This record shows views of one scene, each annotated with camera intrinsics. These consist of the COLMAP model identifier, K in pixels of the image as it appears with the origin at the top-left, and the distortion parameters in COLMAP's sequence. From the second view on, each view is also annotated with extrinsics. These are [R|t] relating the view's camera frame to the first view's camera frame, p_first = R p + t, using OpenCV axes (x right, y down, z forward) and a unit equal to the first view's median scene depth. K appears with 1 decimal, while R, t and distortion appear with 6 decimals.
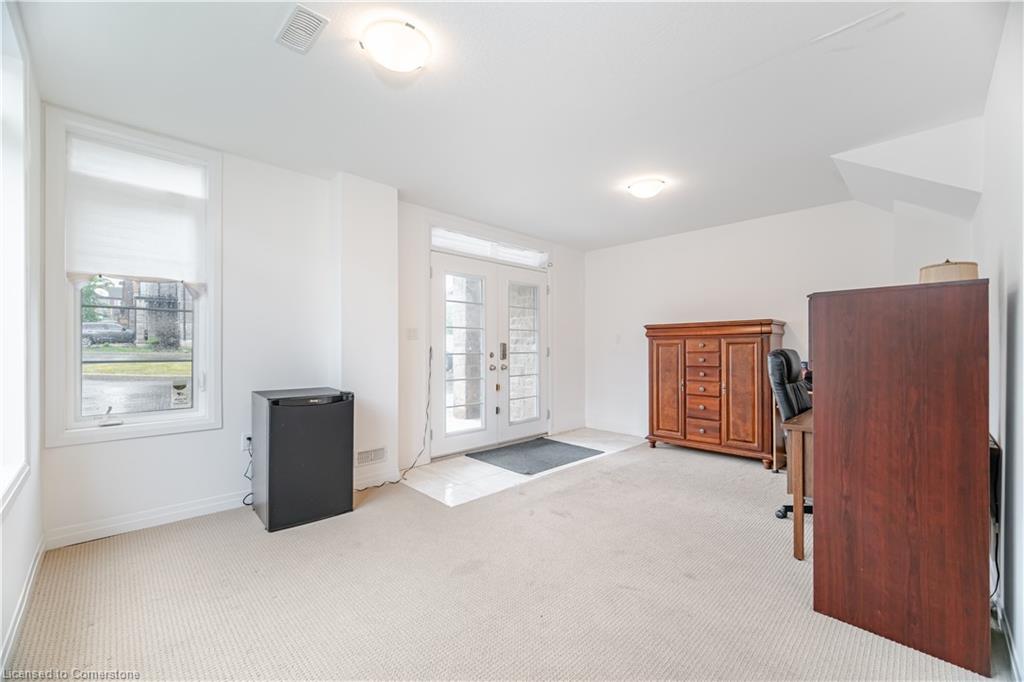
lens RADIAL K [[405.5, 0, 506.6], [0, 405.5, 348.4], [0, 0, 1]] dist [-0.004482, -0.000976]
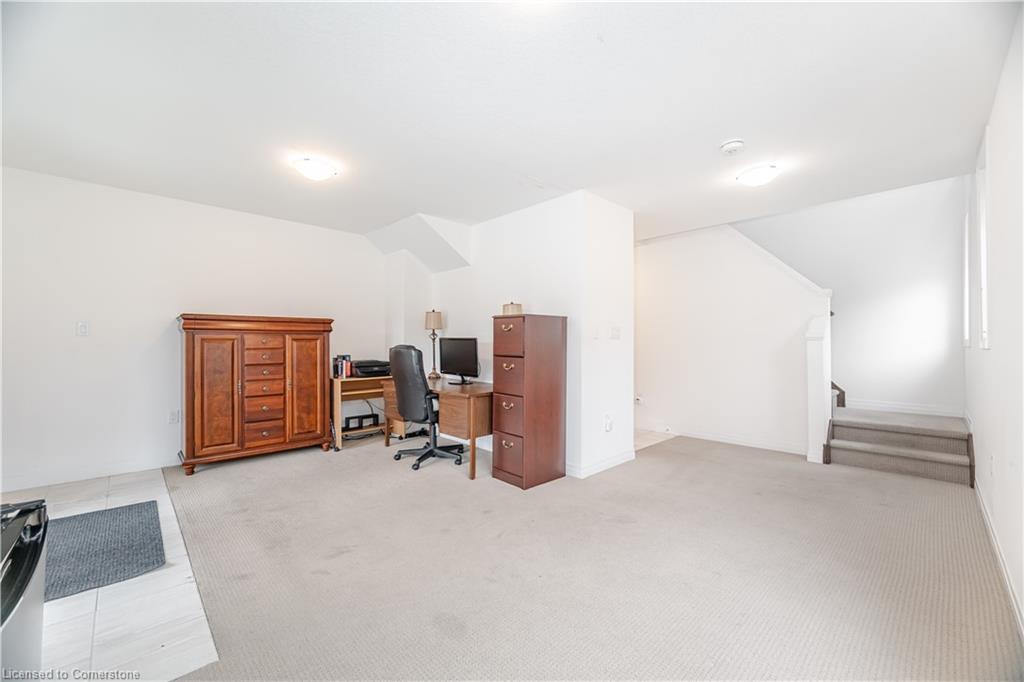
lens RADIAL K [[405.5, 0, 504.1], [0, 405.5, 342.5], [0, 0, 1]] dist [-0.004482, -0.000976]
pose [[0.015909, 0.003548, 0.999867, -0.444875], [0.000318, 0.999994, -0.003553, -0.001332], [-0.999873, 0.000374, 0.015908, 0.448111]]
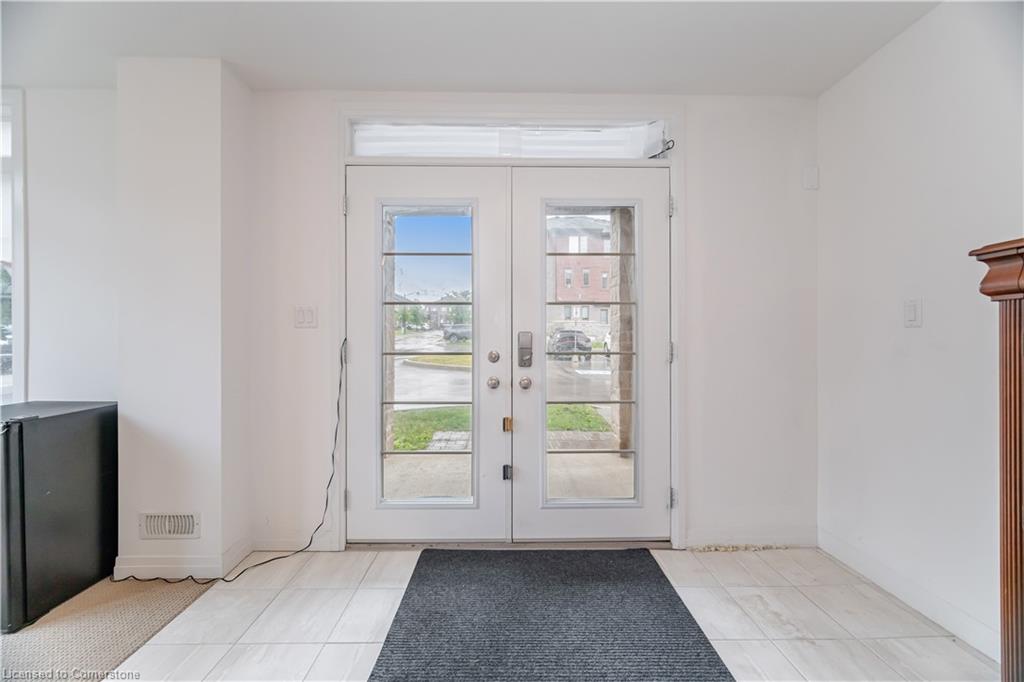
lens RADIAL K [[405.5, 0, 512.1], [0, 405.5, 344.9], [0, 0, 1]] dist [-0.004482, -0.000976]
pose [[0.731421, 0.003471, -0.681917, 0.342666], [-0.002745, 0.999994, 0.002146, 0.000429], [0.681920, 0.000302, 0.731426, 0.723750]]
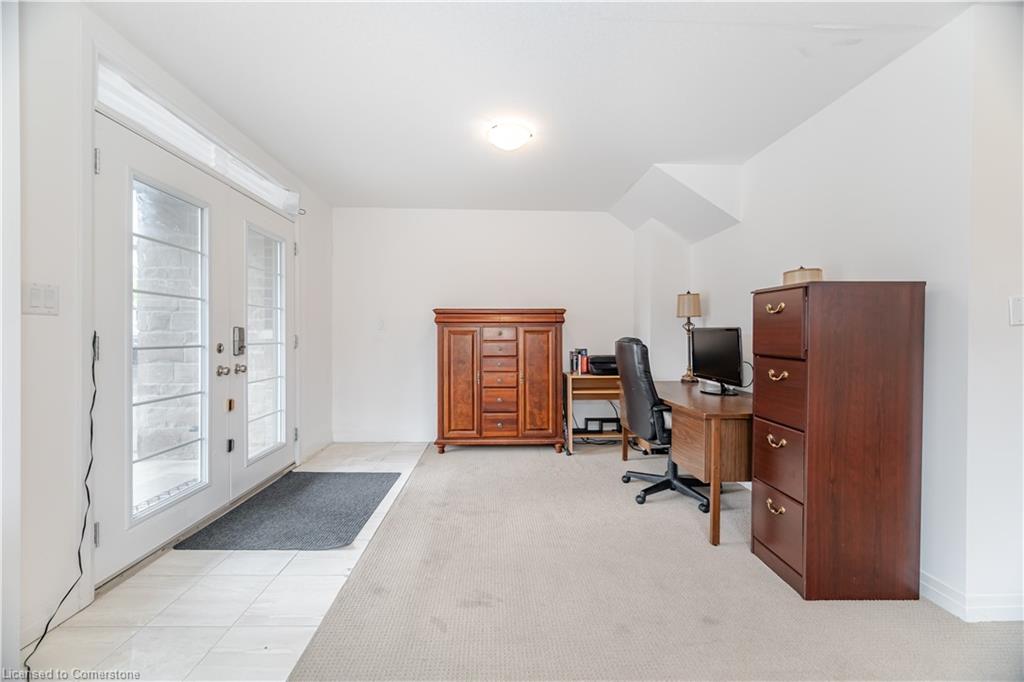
lens RADIAL K [[405.5, 0, 505.4], [0, 405.5, 337.8], [0, 0, 1]] dist [-0.004482, -0.000976]
pose [[0.674239, -0.001632, 0.738511, -0.200920], [-0.001840, 0.999991, 0.003890, -0.000831], [-0.738511, -0.003982, 0.674230, 0.370692]]
